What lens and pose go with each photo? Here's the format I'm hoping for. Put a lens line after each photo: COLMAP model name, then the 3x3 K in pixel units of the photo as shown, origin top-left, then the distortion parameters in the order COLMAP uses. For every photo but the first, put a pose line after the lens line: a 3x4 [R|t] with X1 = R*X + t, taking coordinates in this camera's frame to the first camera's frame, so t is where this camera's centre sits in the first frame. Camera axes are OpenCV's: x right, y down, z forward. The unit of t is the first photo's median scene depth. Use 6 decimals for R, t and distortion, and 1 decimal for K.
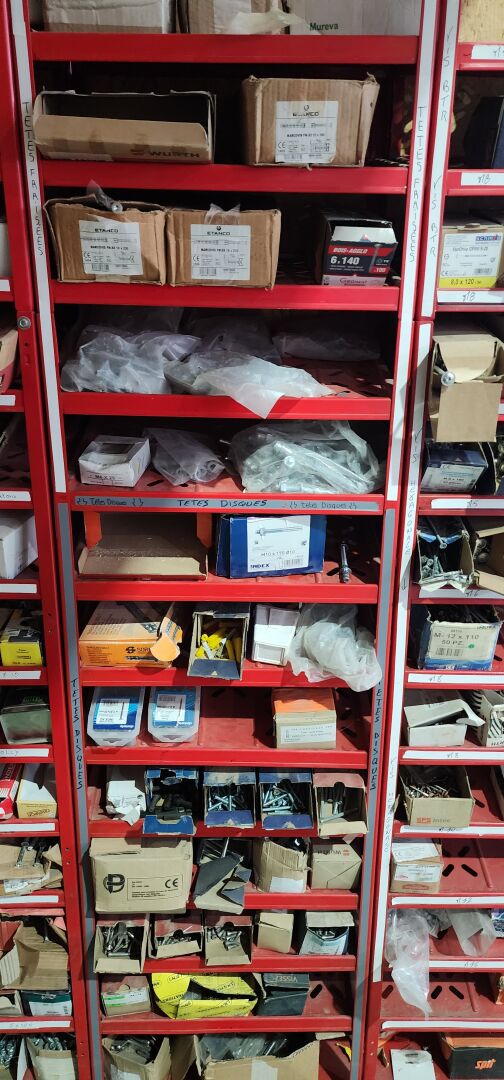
lens RADIAL K [[741.8, 0, 255.7], [0, 741.8, 528.5], [0, 0, 1]] dist [0.073358, -0.065529]
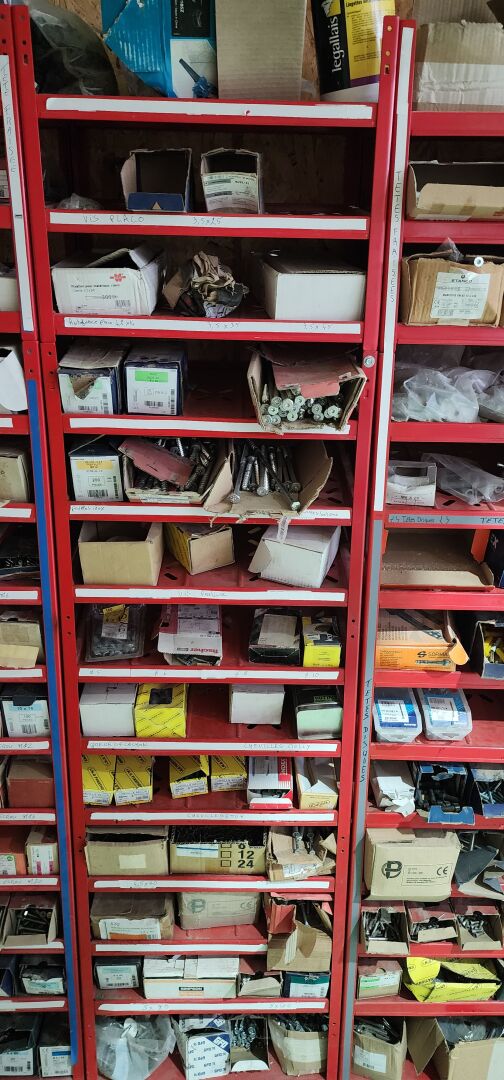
lens RADIAL K [[748.8, 0, 252.0], [0, 748.8, 540.0], [0, 0, 1]] dist [0.071120, -0.062715]
pose [[0.999979, 0.006489, 0.000687, -0.399968], [-0.006473, 0.999755, -0.021150, 0.018174], [-0.000824, 0.021145, 0.999776, -0.111296]]
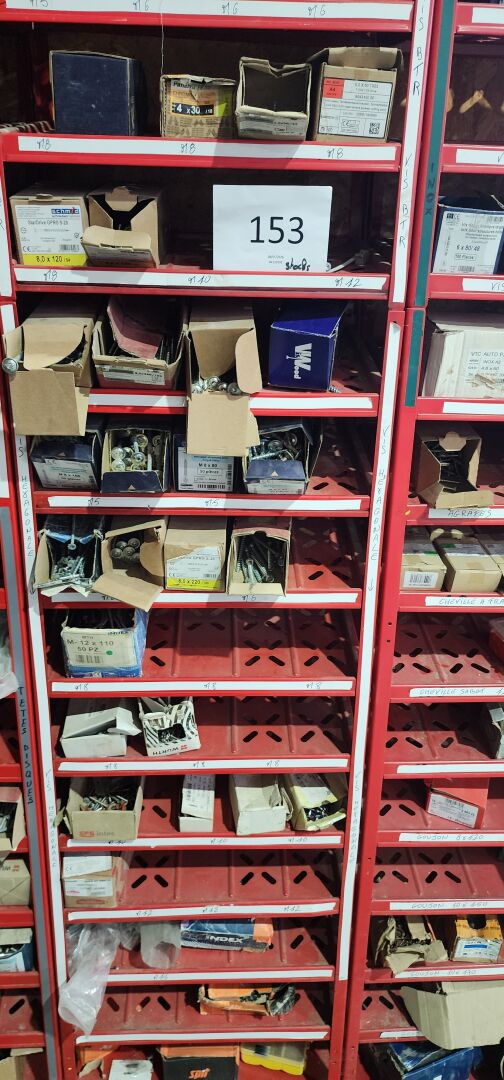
lens RADIAL K [[740.2, 0, 252.0], [0, 740.2, 540.0], [0, 0, 1]] dist [0.061666, -0.064144]
pose [[0.999260, -0.001369, 0.038447, 0.406008], [0.000280, 0.999599, 0.028331, -0.010294], [-0.038471, -0.028299, 0.998859, 0.058717]]
